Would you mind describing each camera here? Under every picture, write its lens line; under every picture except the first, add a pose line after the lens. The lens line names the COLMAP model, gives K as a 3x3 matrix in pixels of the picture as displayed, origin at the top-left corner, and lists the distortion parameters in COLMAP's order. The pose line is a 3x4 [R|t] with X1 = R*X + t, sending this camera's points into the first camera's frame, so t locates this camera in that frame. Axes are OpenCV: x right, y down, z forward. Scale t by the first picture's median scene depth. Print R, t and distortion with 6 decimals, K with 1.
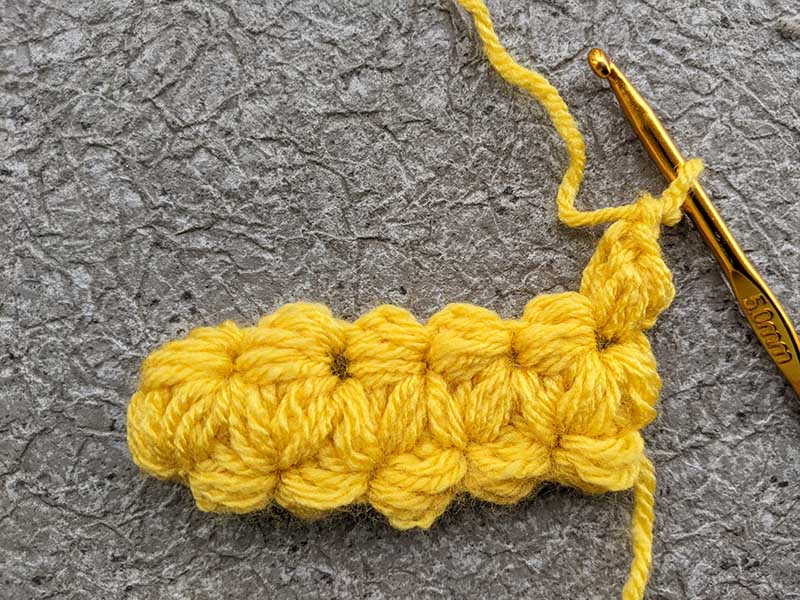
lens RADIAL K [[681.5, 0, 402.5], [0, 681.5, 298.8], [0, 0, 1]] dist [0.002374, -0.100582]
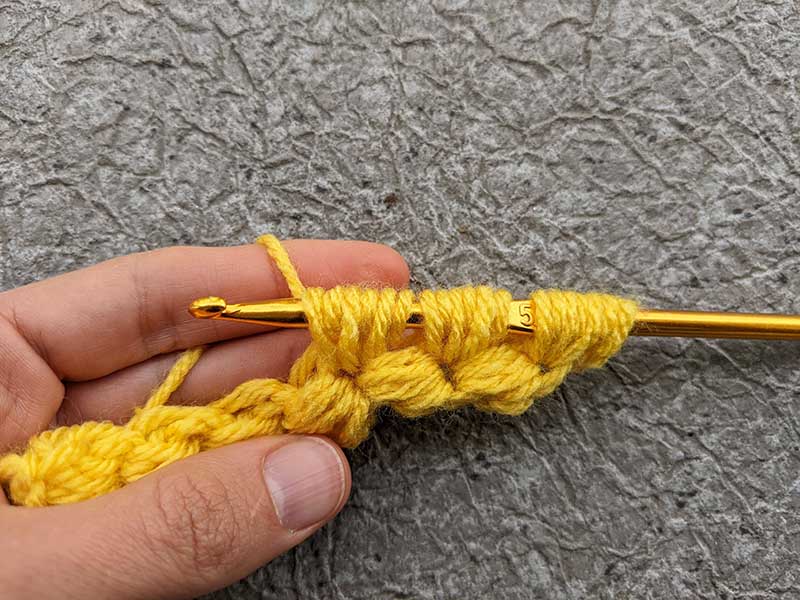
lens RADIAL K [[681.5, 0, 402.5], [0, 681.5, 298.8], [0, 0, 1]] dist [0.002374, -0.100582]
pose [[0.999130, -0.012494, -0.039778, 0.082775], [0.010229, 0.998342, -0.056645, -0.341066], [0.040420, 0.056189, 0.997602, -0.038250]]
